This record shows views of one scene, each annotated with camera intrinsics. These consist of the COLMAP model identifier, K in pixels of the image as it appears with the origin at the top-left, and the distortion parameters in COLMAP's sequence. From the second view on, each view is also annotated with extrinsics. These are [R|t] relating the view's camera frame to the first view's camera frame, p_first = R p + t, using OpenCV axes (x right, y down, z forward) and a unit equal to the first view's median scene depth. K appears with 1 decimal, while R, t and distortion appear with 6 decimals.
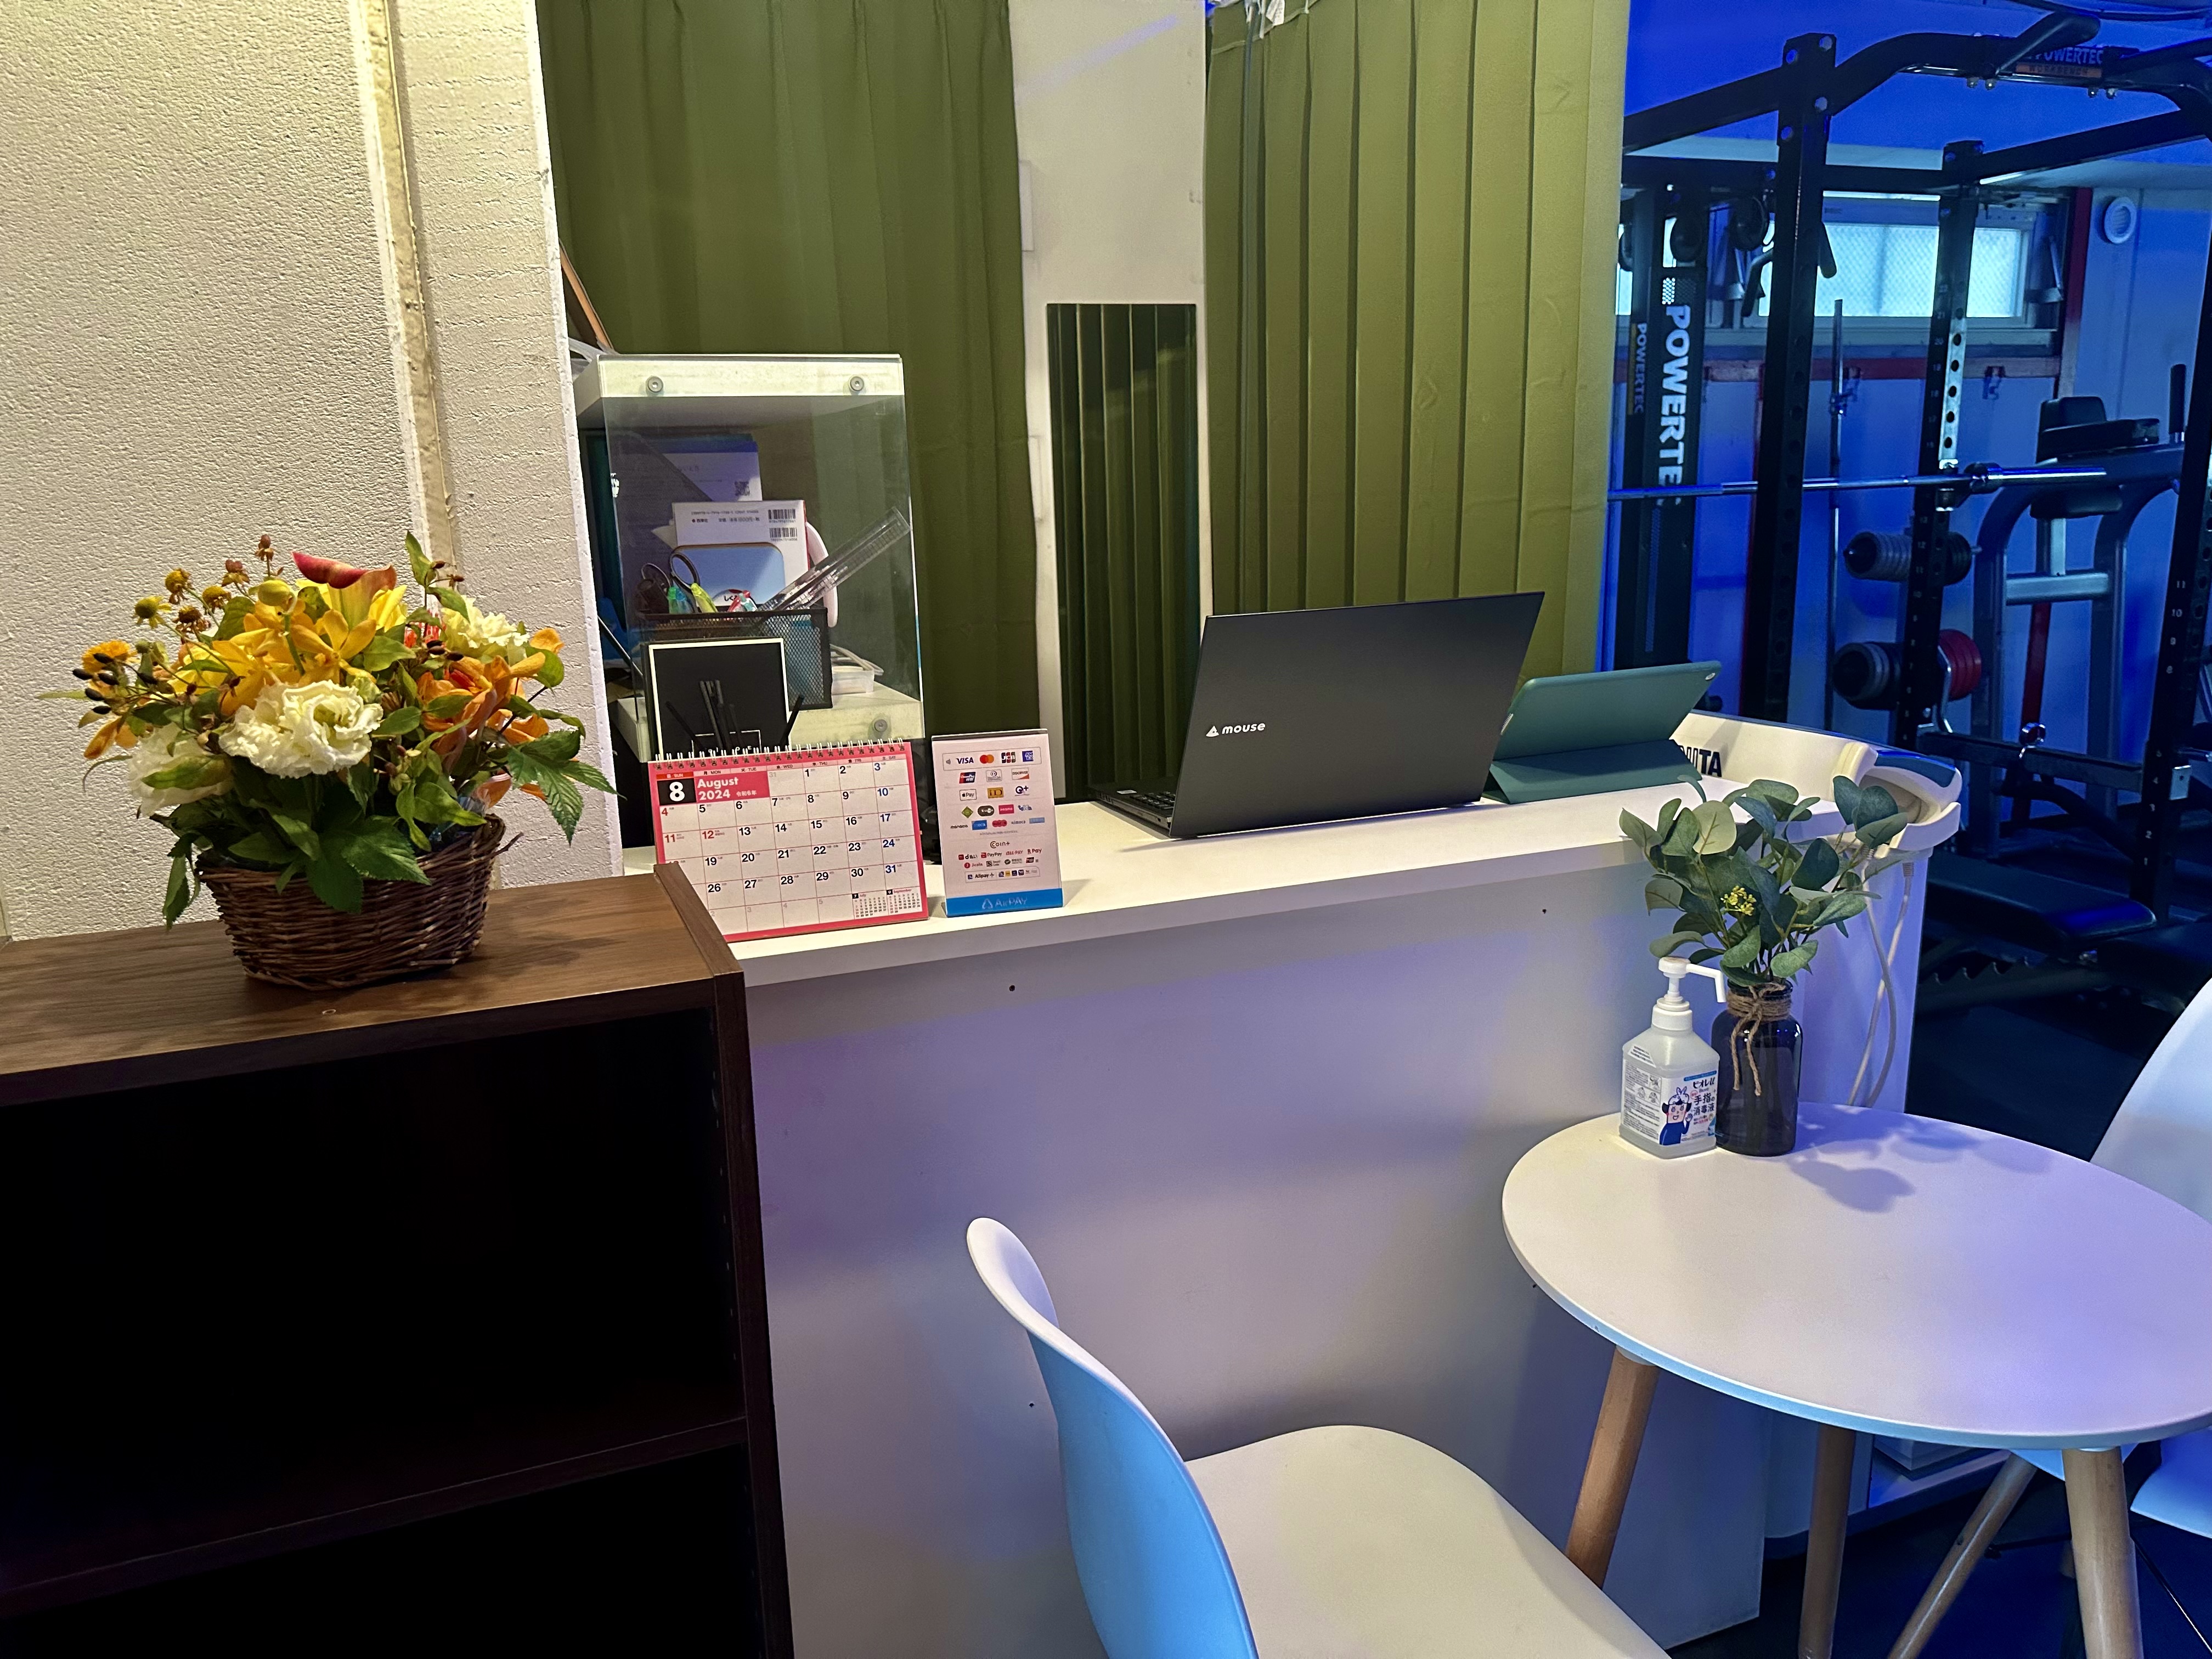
lens RADIAL K [[1606.3, 0, 1099.4], [0, 1606.3, 821.4], [0, 0, 1]] dist [0.011751, -0.004817]
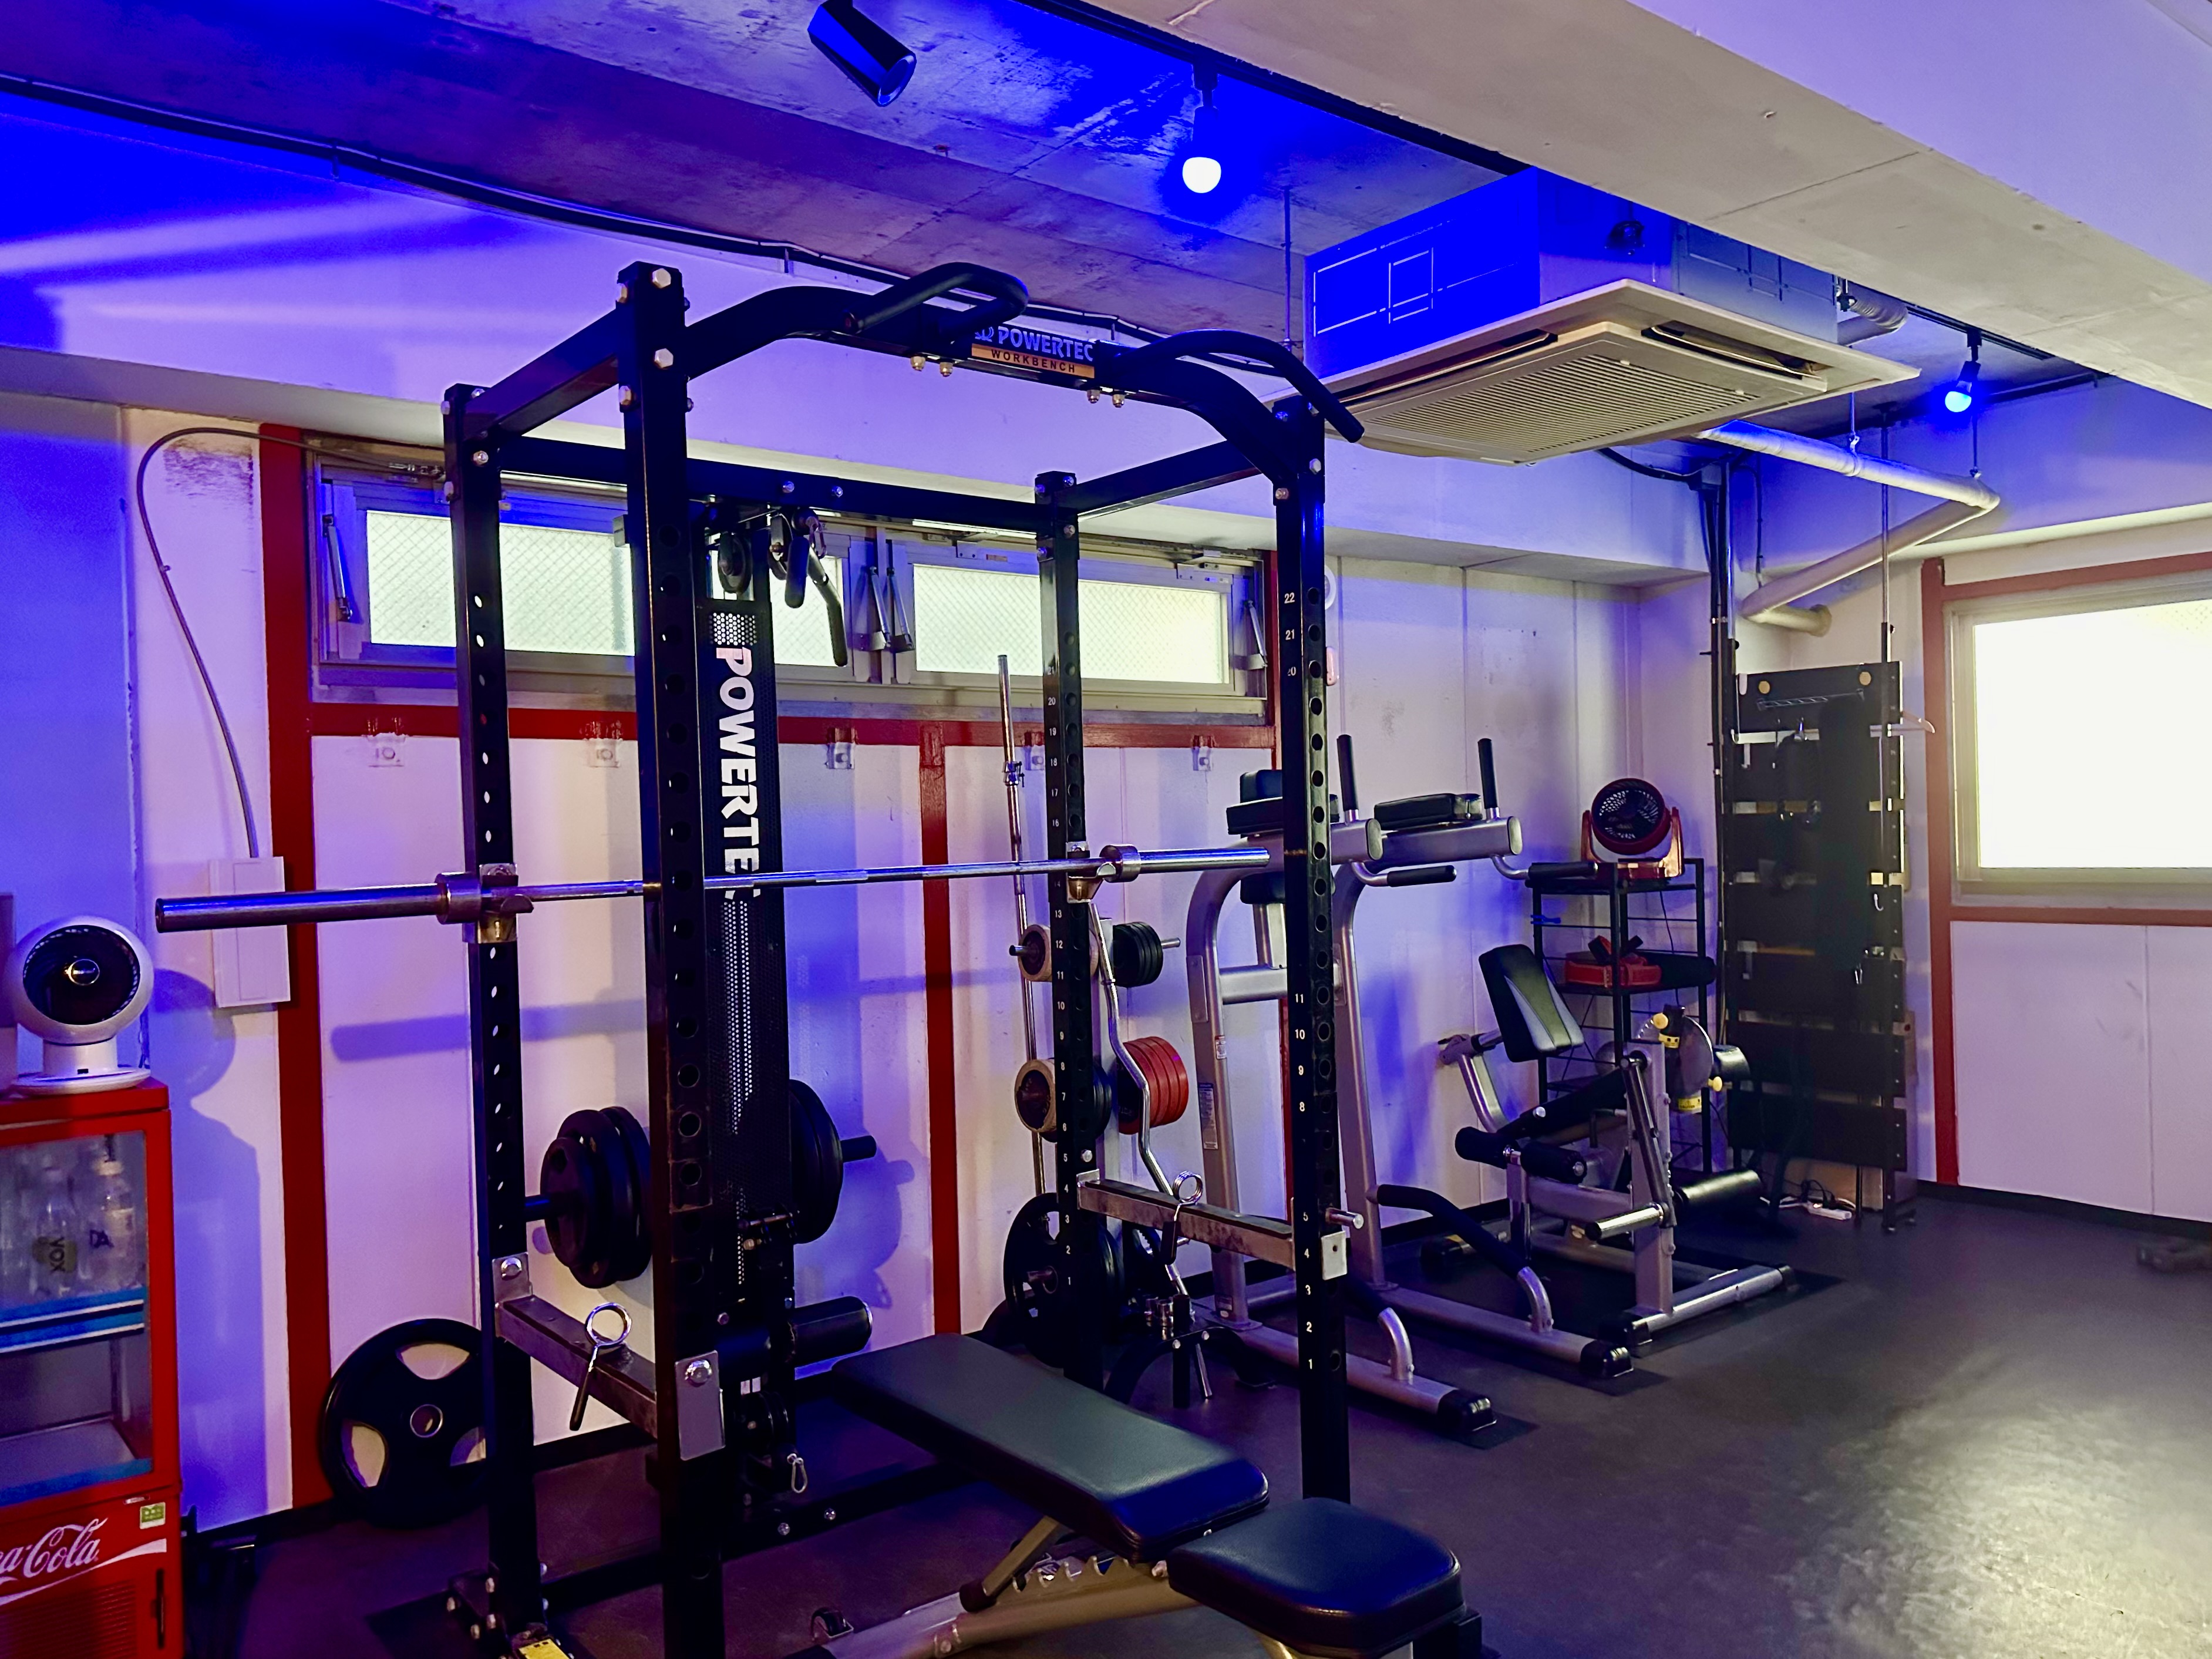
lens RADIAL K [[1606.3, 0, 1111.8], [0, 1606.3, 837.3], [0, 0, 1]] dist [0.011751, -0.004817]
pose [[0.957701, 0.004384, 0.287733, 0.305620], [0.055351, 0.978407, -0.199138, -0.064159], [-0.282393, 0.206641, 0.936778, 0.234409]]
